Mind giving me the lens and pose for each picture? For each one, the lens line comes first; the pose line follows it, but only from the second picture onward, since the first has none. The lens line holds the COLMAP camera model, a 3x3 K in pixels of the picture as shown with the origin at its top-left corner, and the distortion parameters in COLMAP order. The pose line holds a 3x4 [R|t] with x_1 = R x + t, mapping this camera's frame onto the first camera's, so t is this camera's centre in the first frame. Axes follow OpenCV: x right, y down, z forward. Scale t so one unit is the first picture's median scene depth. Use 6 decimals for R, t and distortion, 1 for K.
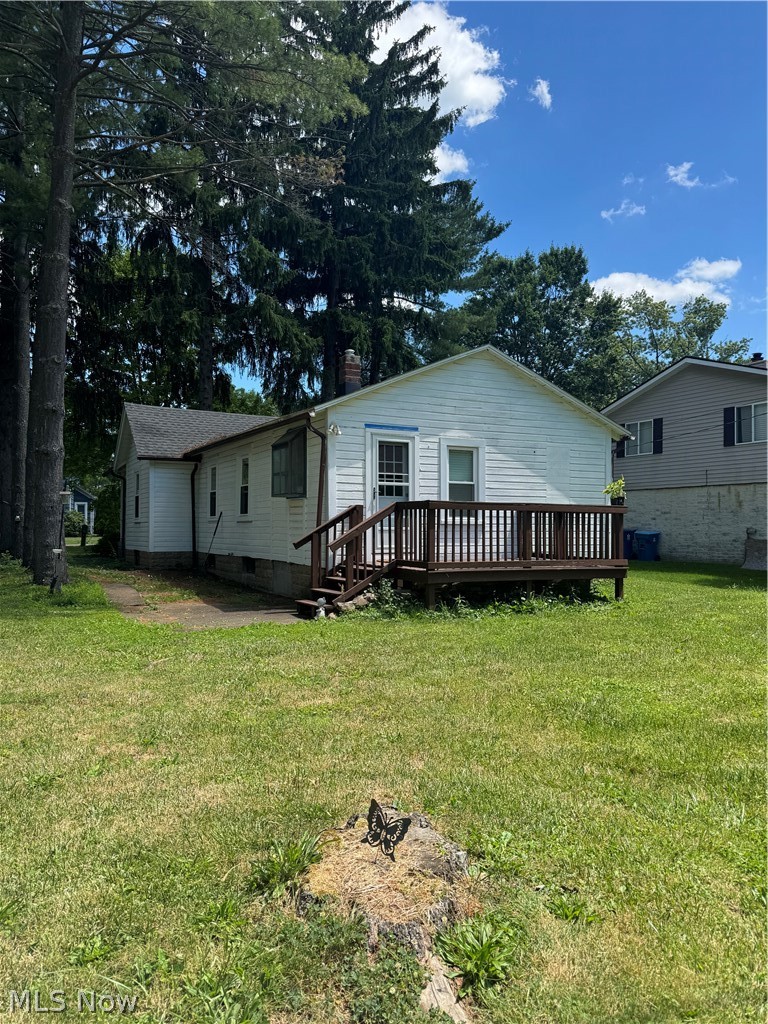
lens RADIAL K [[769.8, 0, 381.1], [0, 769.8, 512.1], [0, 0, 1]] dist [0.008231, 0.000510]
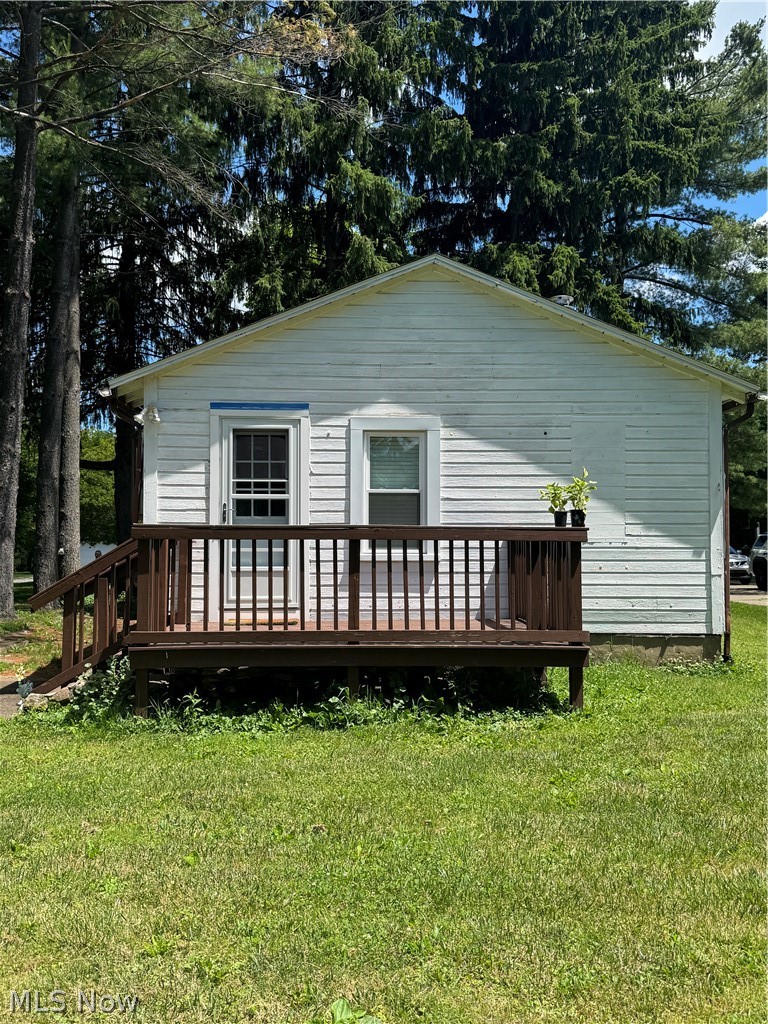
lens RADIAL K [[982.0, 0, 384.2], [0, 982.0, 517.3], [0, 0, 1]] dist [0.083042, 0.000000]
pose [[0.912113, -0.021910, -0.409352, 0.413175], [0.012476, 0.999592, -0.025704, 0.001246], [0.409748, 0.018338, 0.912014, 0.307316]]
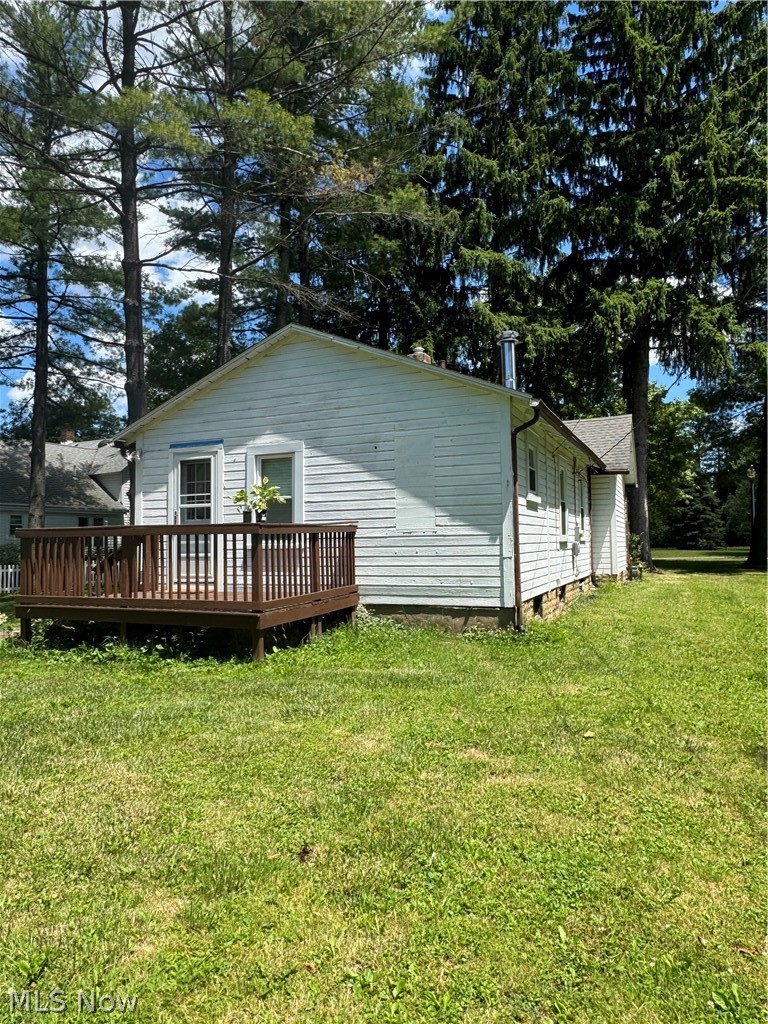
lens RADIAL K [[719.1, 0, 384.7], [0, 719.1, 509.5], [0, 0, 1]] dist [0.019004, 0.007901]
pose [[0.624977, -0.054284, -0.778754, 0.781117], [0.031467, 0.998520, -0.044351, 0.011620], [0.780009, 0.003213, 0.625760, 0.618805]]
